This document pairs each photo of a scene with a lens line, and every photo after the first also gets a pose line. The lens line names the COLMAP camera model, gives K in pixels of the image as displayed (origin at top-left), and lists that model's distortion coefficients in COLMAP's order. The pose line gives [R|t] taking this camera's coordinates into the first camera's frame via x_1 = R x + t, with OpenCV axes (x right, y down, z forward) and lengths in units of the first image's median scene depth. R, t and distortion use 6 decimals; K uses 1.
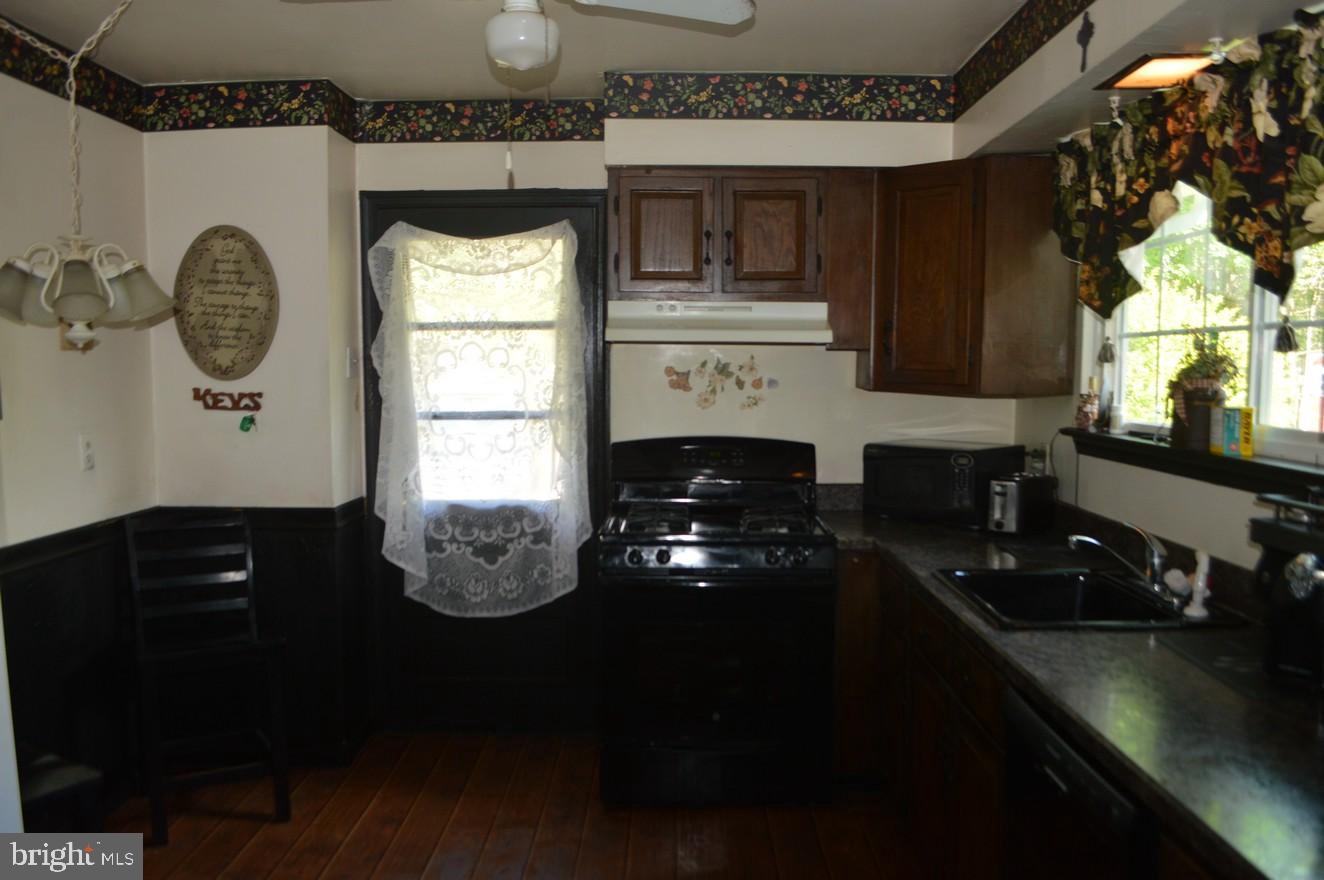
lens RADIAL K [[1068.3, 0, 666.9], [0, 1068.3, 471.2], [0, 0, 1]] dist [-0.085801, 0.013618]
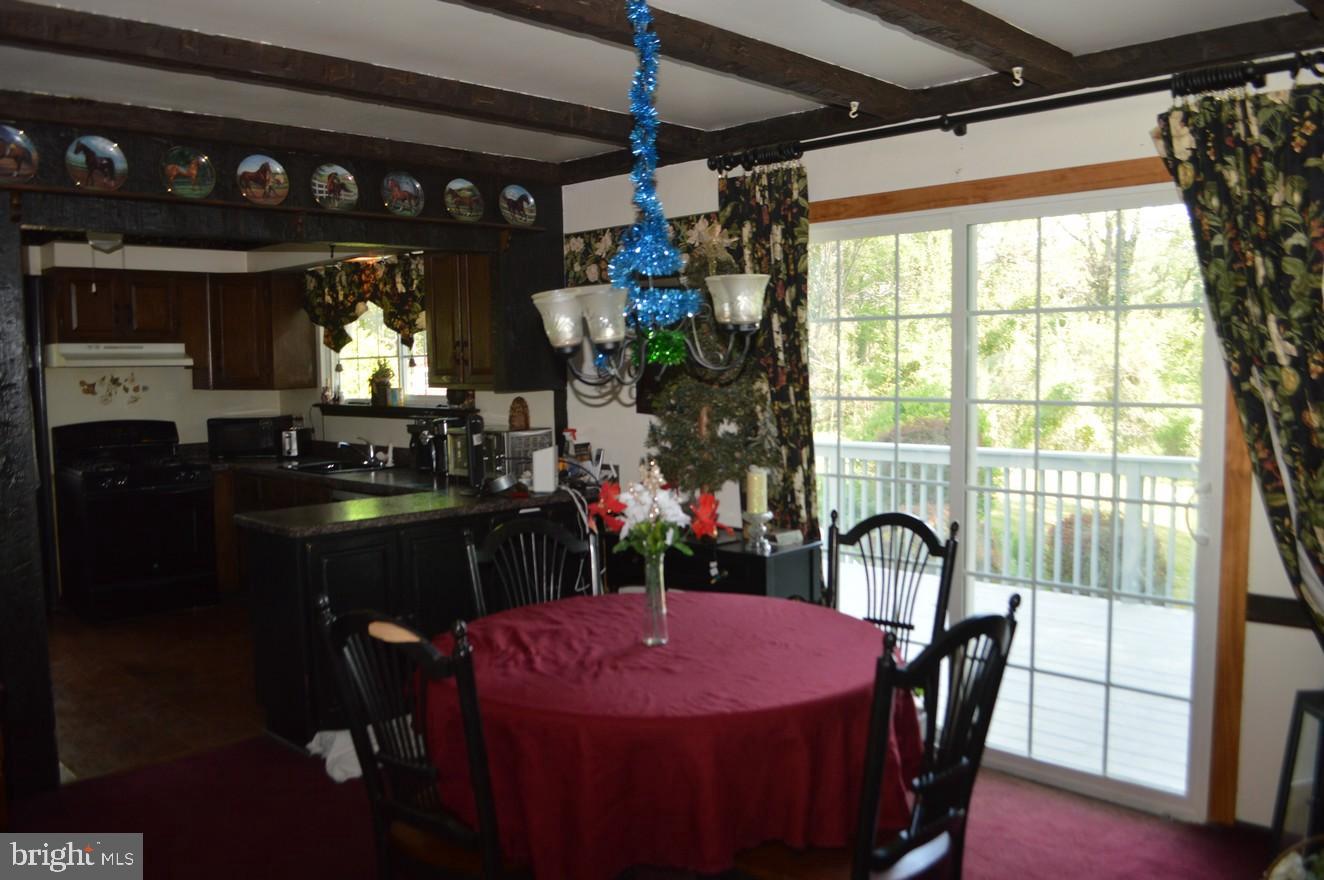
lens RADIAL K [[1068.3, 0, 670.2], [0, 1068.3, 460.2], [0, 0, 1]] dist [-0.085801, 0.013618]
pose [[0.702518, -0.075599, 0.707639, -0.716177], [0.087106, 0.996000, 0.019930, 0.103943], [-0.706315, 0.047639, 0.706293, -1.119858]]
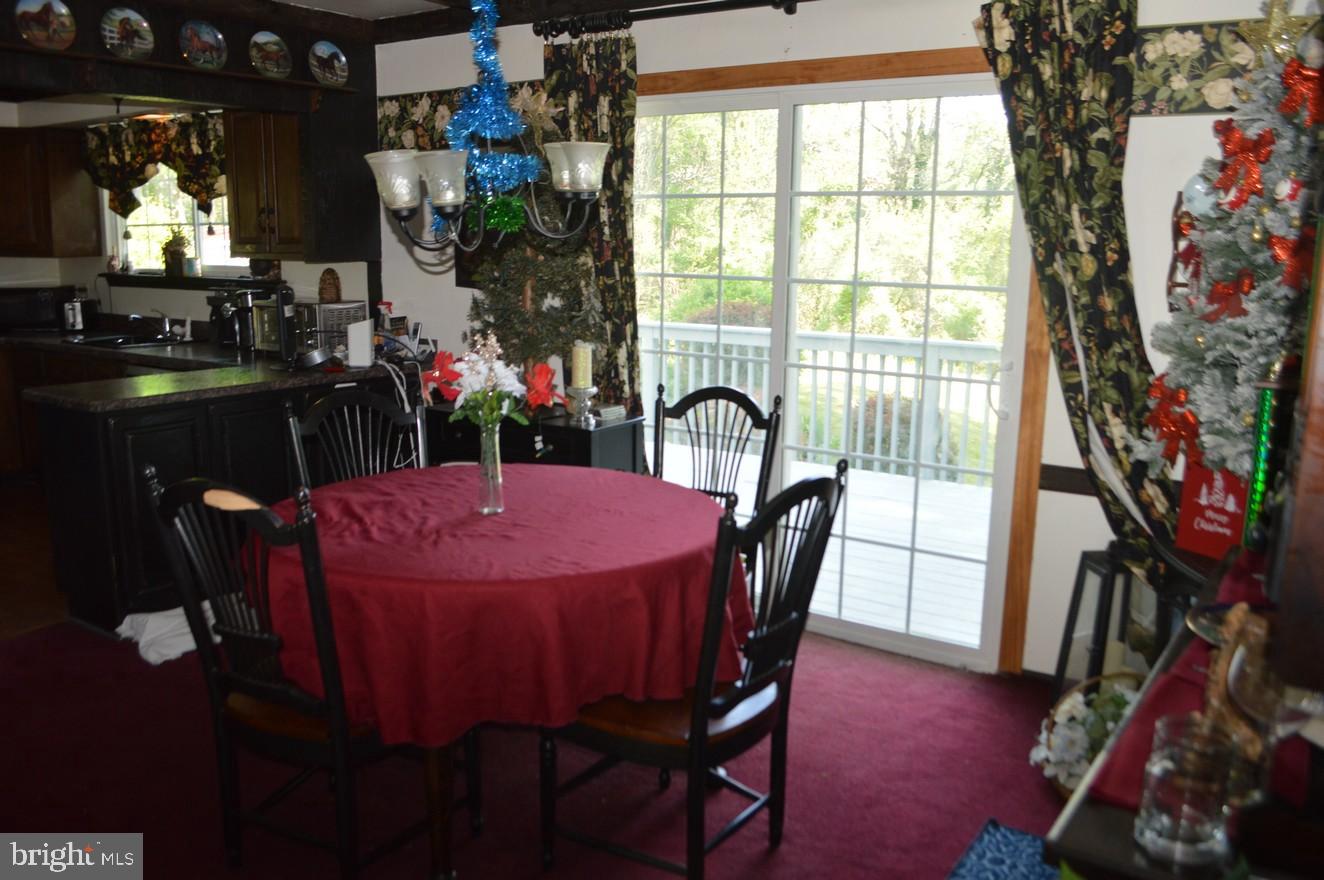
lens RADIAL K [[1068.3, 0, 674.8], [0, 1068.3, 460.6], [0, 0, 1]] dist [-0.085801, 0.013618]
pose [[0.560603, -0.156817, 0.813101, -0.740111], [0.067828, 0.987302, 0.143649, 0.111010], [-0.825302, -0.025379, 0.564121, -1.108301]]
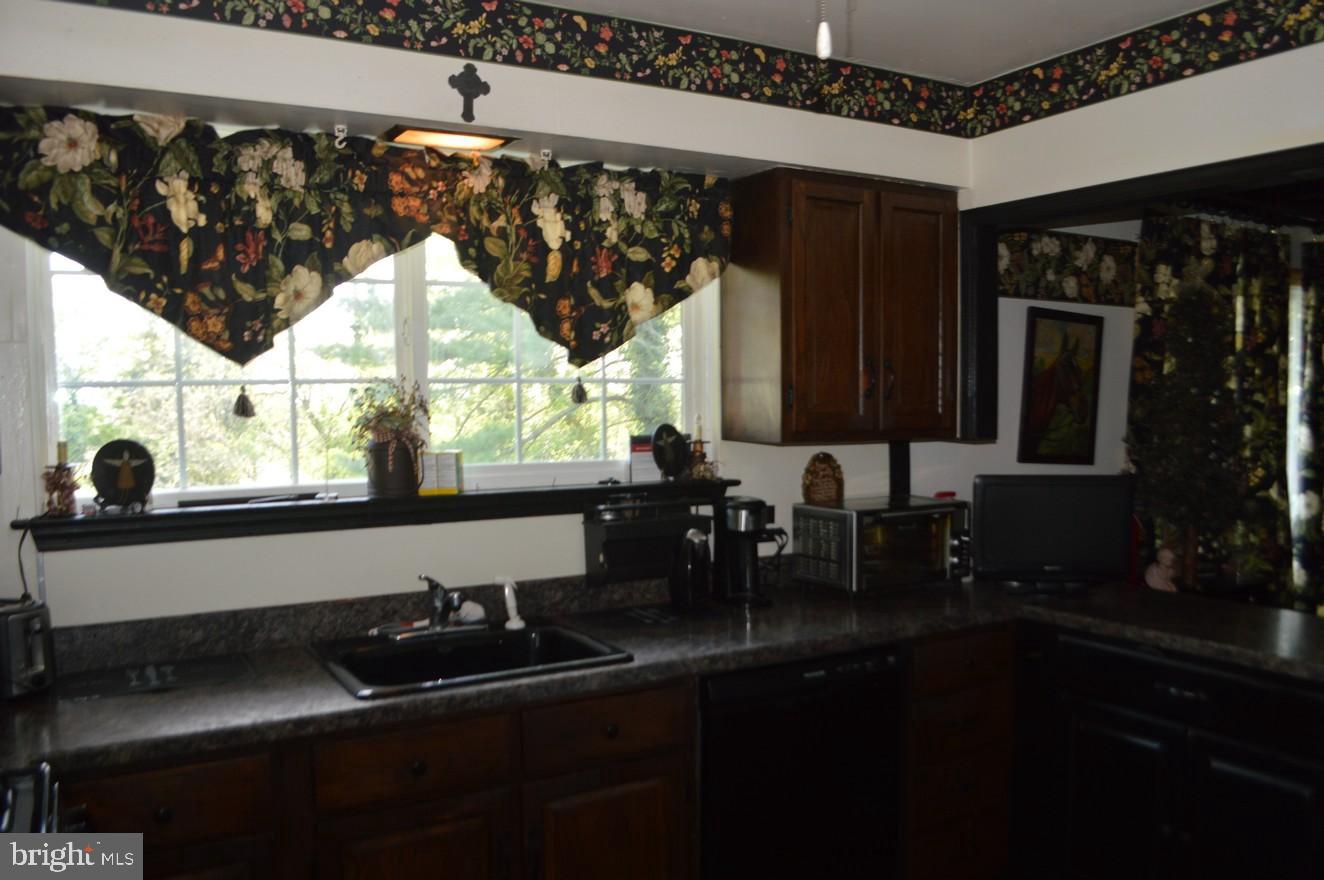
lens RADIAL K [[1068.3, 0, 731.4], [0, 1068.3, 498.5], [0, 0, 1]] dist [-0.085801, 0.013618]
pose [[-0.546976, -0.080106, 0.833307, -0.487616], [0.086025, 0.984763, 0.151131, -0.132258], [-0.832716, 0.154350, -0.531751, 1.127234]]
